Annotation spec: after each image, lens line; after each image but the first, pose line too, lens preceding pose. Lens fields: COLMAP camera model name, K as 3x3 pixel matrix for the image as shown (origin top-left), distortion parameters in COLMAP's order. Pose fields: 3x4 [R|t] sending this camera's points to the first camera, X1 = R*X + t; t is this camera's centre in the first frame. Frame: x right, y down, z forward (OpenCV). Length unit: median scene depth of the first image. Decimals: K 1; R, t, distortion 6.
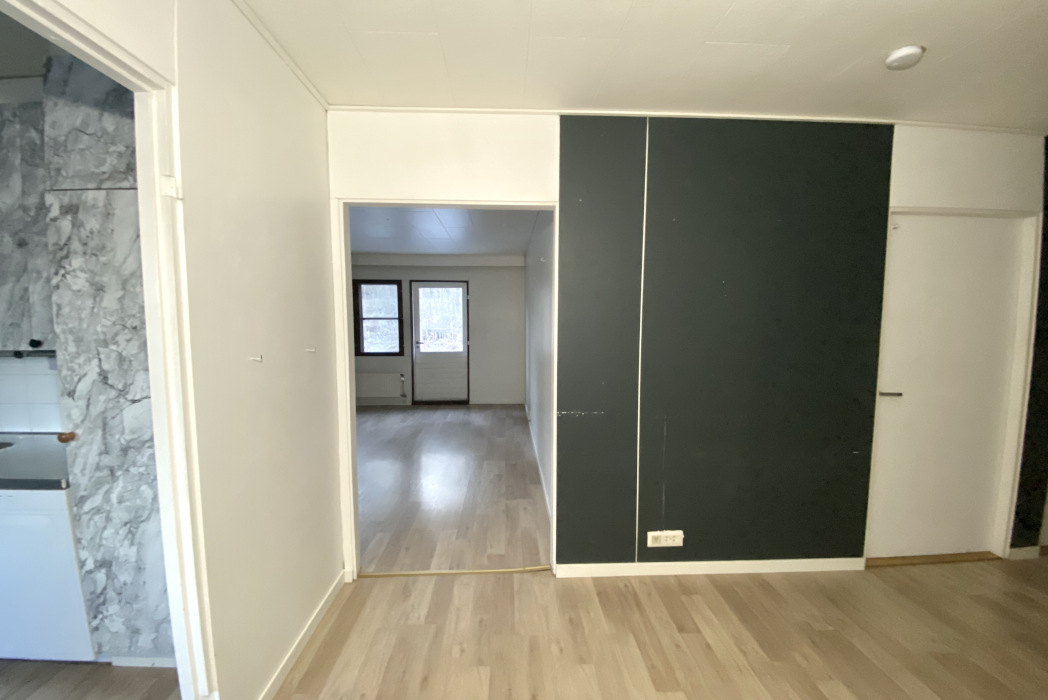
lens RADIAL K [[420.1, 0, 522.7], [0, 420.1, 355.4], [0, 0, 1]] dist [-0.000717, -0.014000]
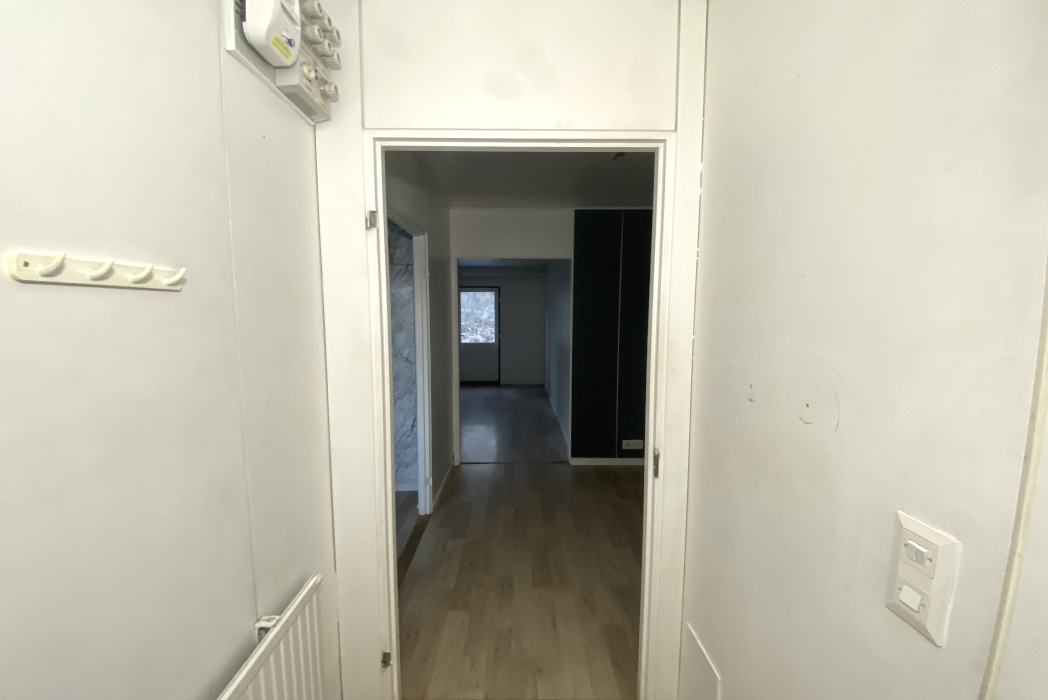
lens RADIAL K [[384.8, 0, 524.0], [0, 384.8, 350.0], [0, 0, 1]] dist [0.067483, -0.000024]
pose [[0.999399, 0.004483, -0.034369, -0.065518], [-0.004307, 0.999977, 0.005171, 0.029015], [0.034392, -0.005020, 0.999396, -0.650222]]
